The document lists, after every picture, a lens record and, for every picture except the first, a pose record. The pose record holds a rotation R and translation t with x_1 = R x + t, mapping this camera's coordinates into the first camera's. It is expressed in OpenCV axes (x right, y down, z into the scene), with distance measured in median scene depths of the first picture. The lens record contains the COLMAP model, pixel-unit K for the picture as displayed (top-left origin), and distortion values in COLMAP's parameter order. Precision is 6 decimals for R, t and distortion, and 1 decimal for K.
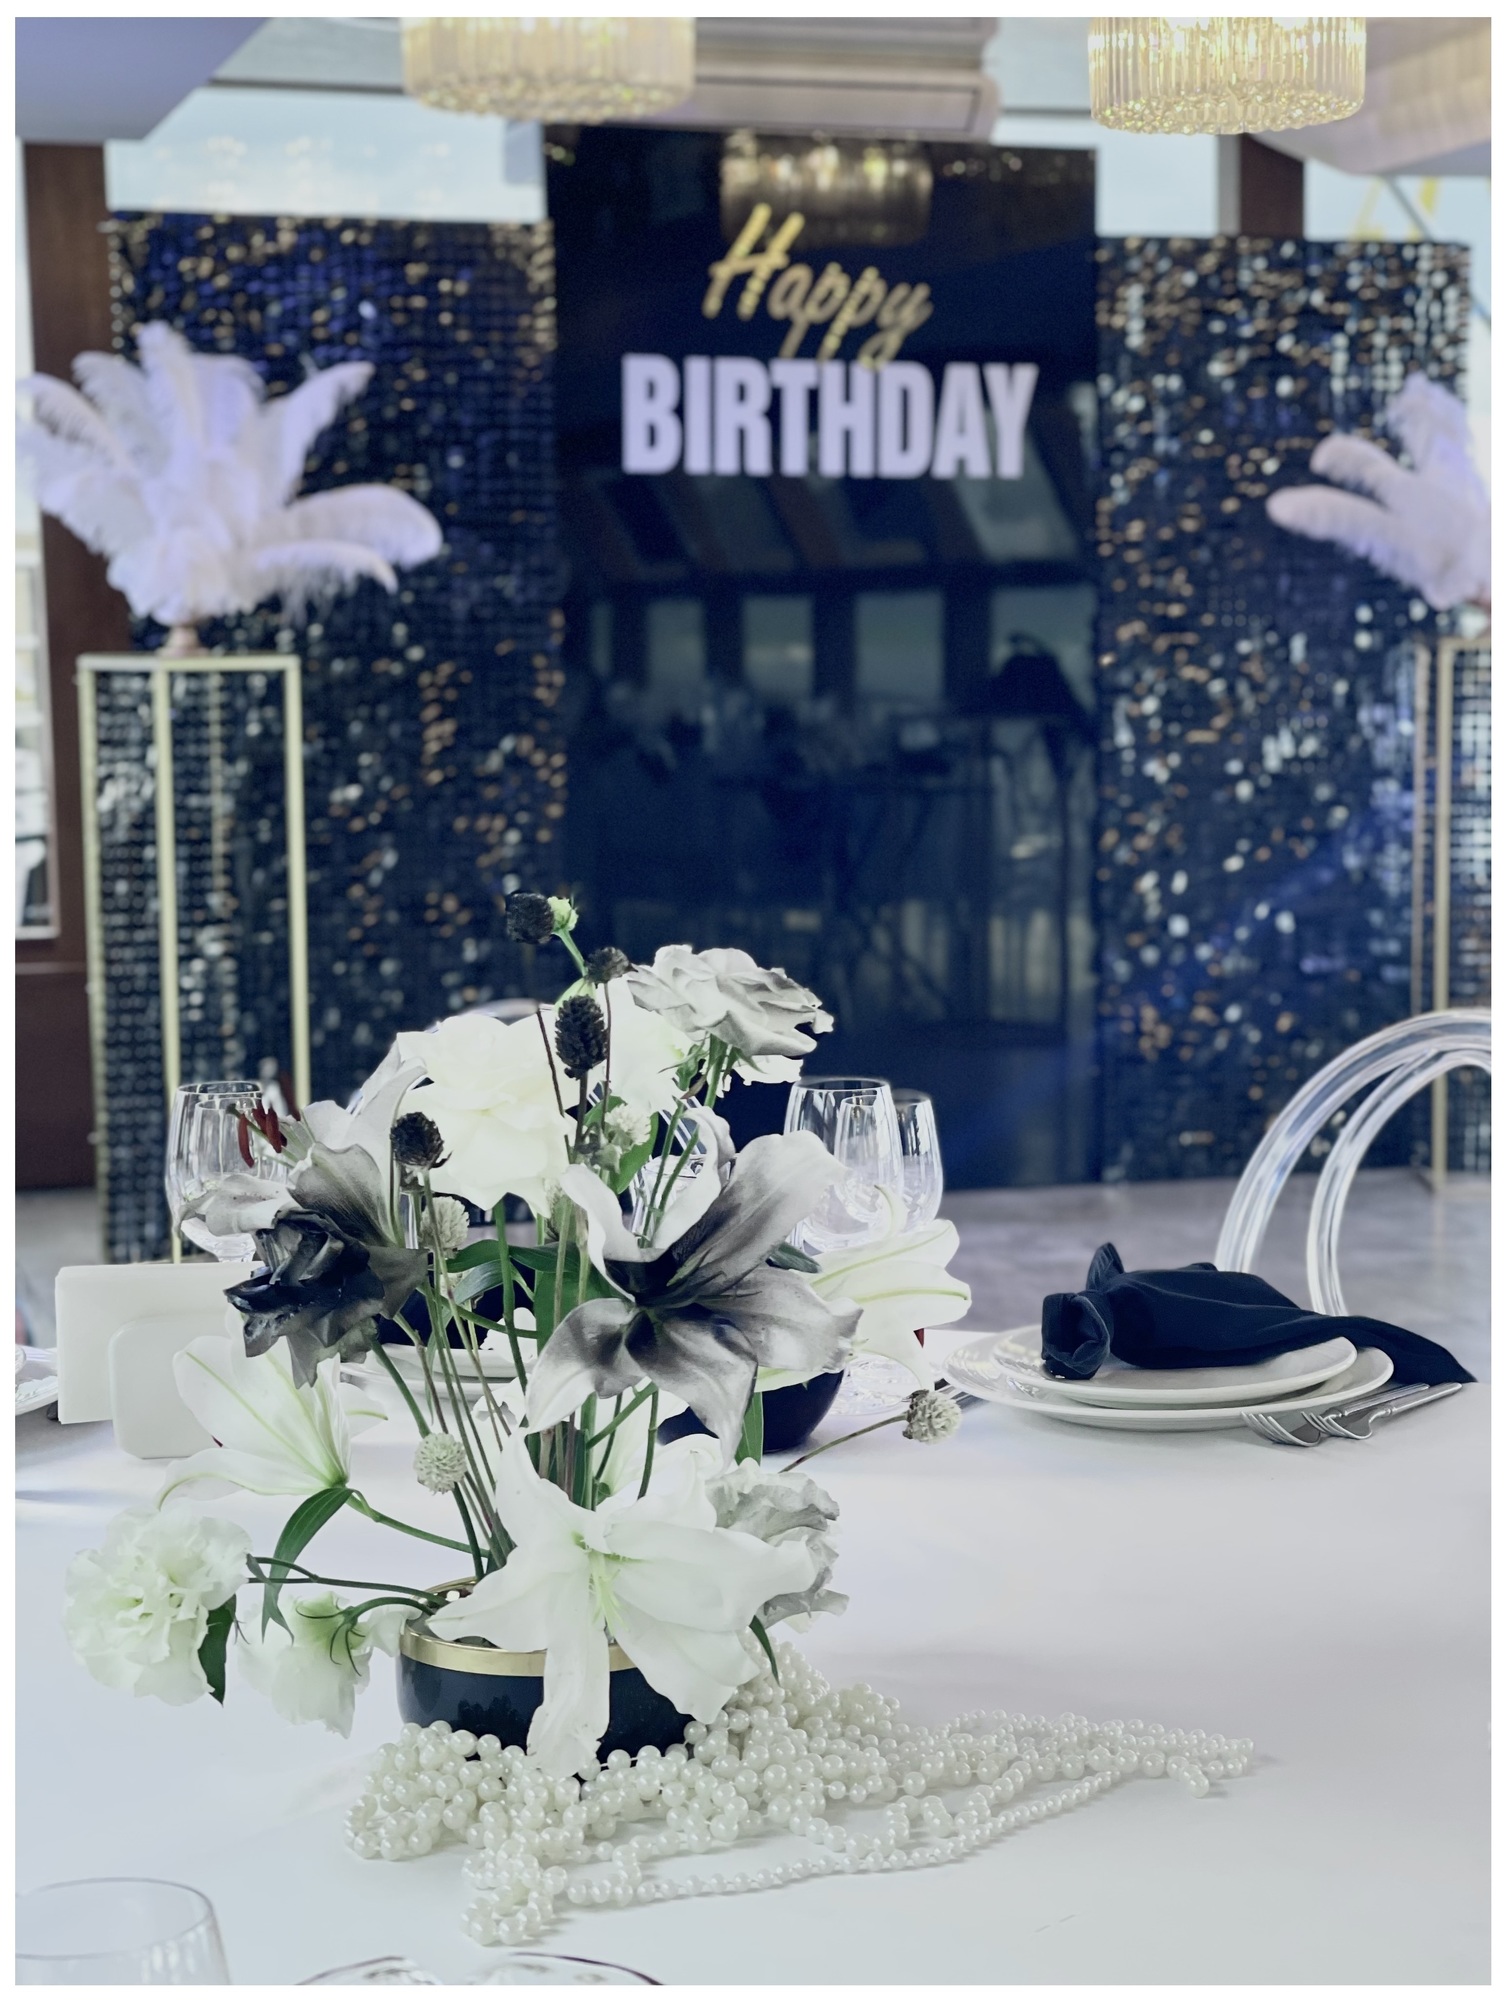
lens RADIAL K [[3691.4, 0, 757.2], [0, 3691.4, 993.8], [0, 0, 1]] dist [0.073557, 1.573281]
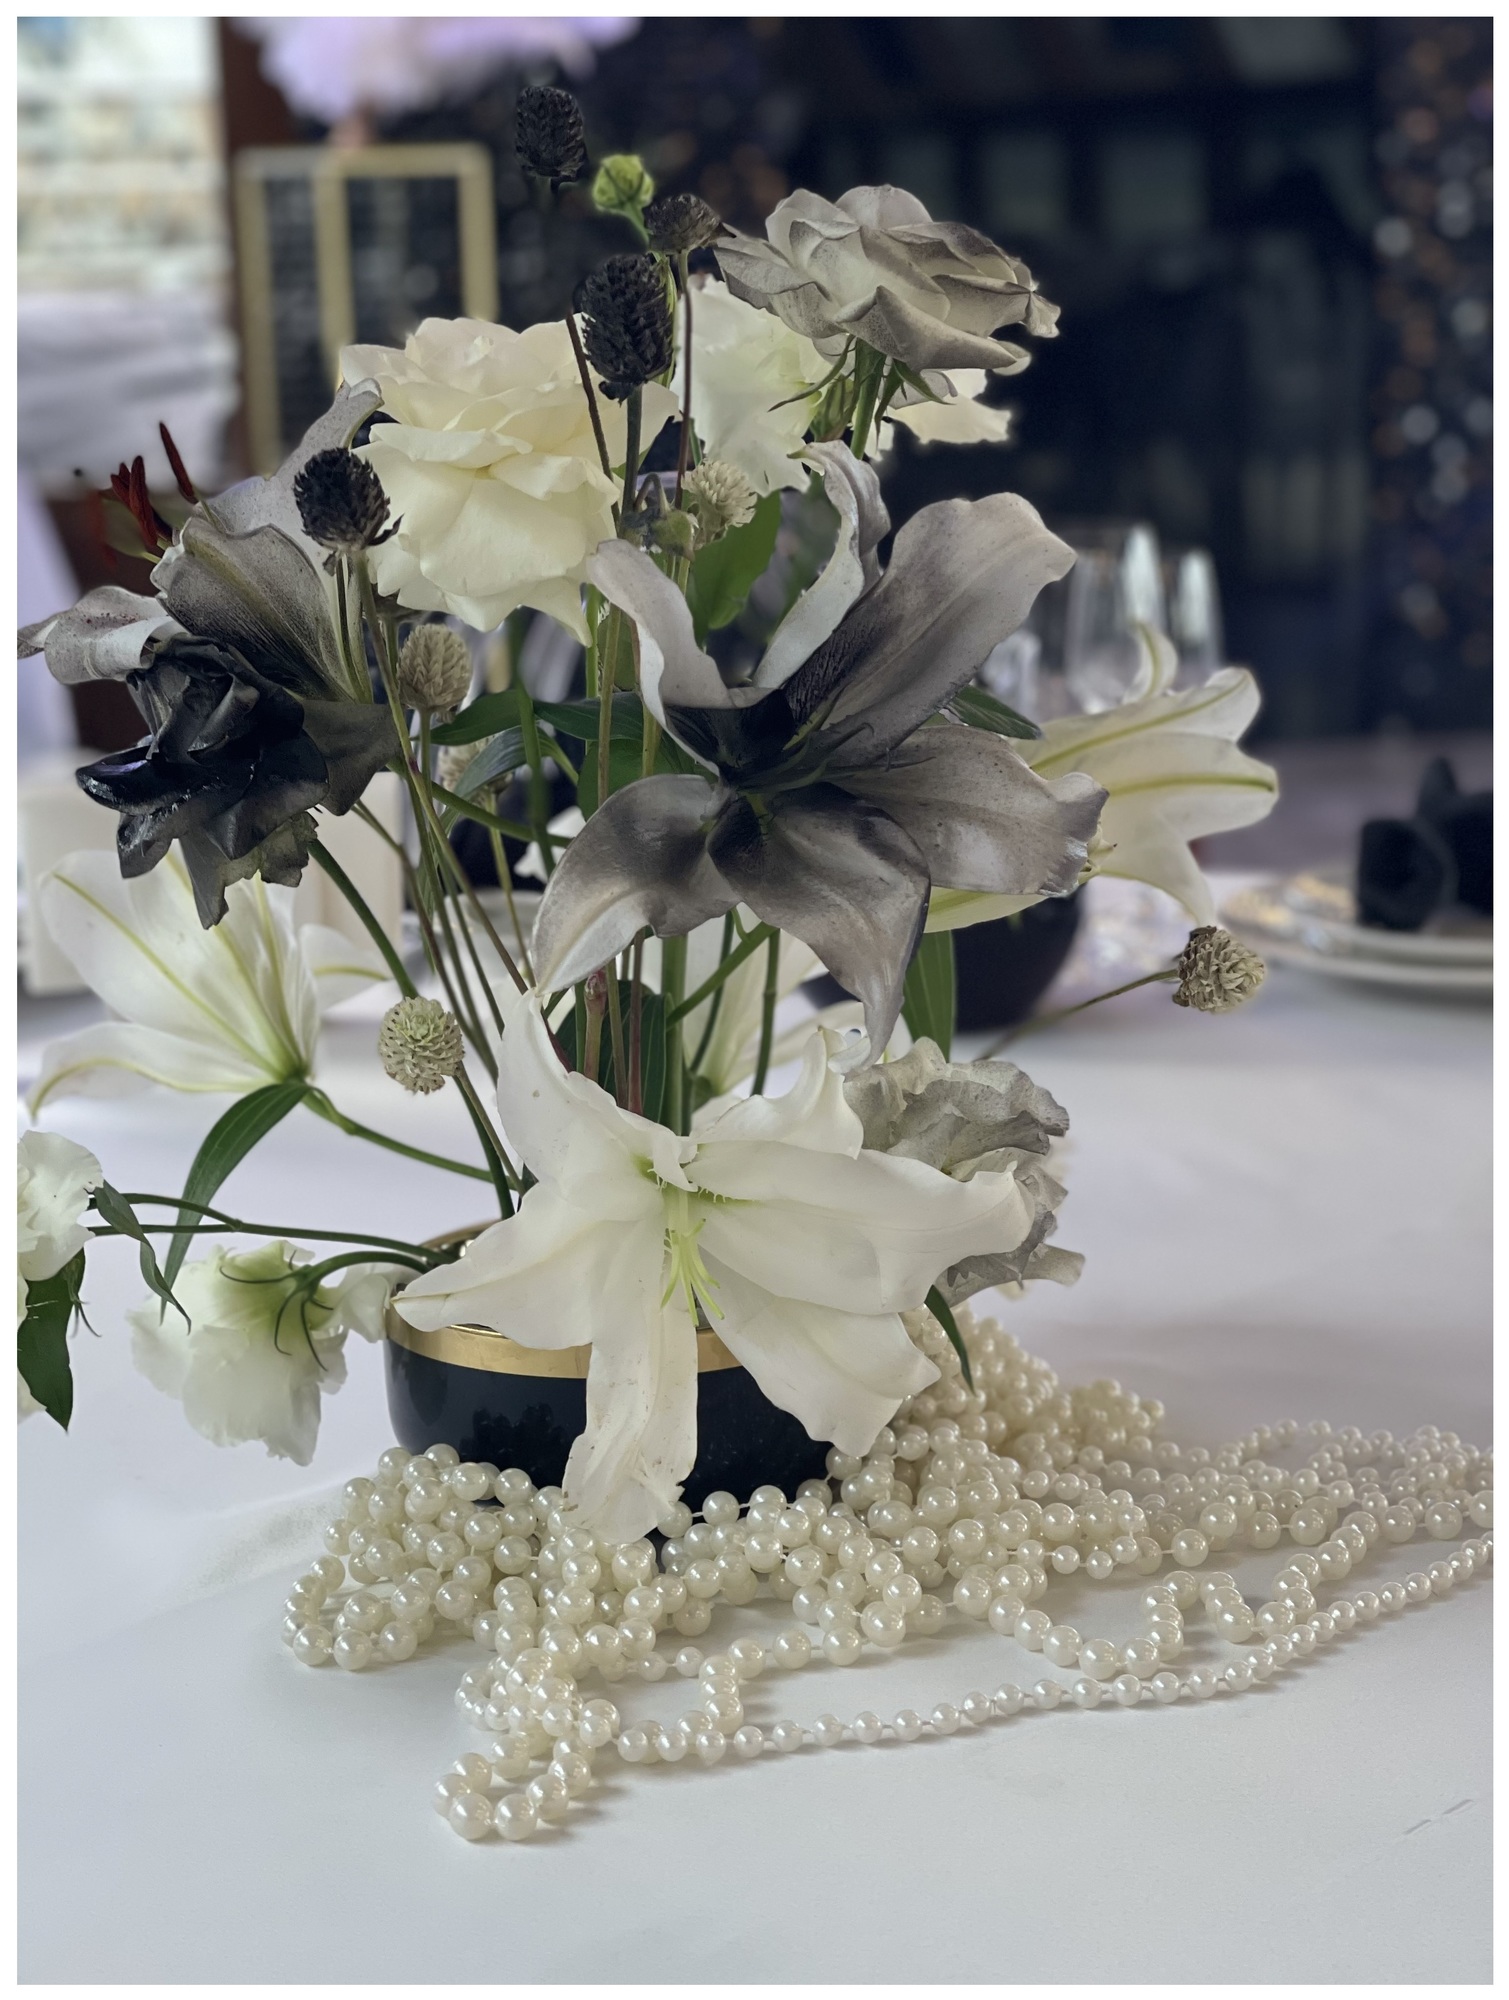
lens RADIAL K [[3691.4, 0, 758.7], [0, 3691.4, 993.8], [0, 0, 1]] dist [0.073557, 1.573281]
pose [[0.997820, -0.002436, -0.065943, 0.011272], [0.009811, 0.993688, 0.111747, 0.049330], [0.065255, -0.112150, 0.991546, 0.389408]]
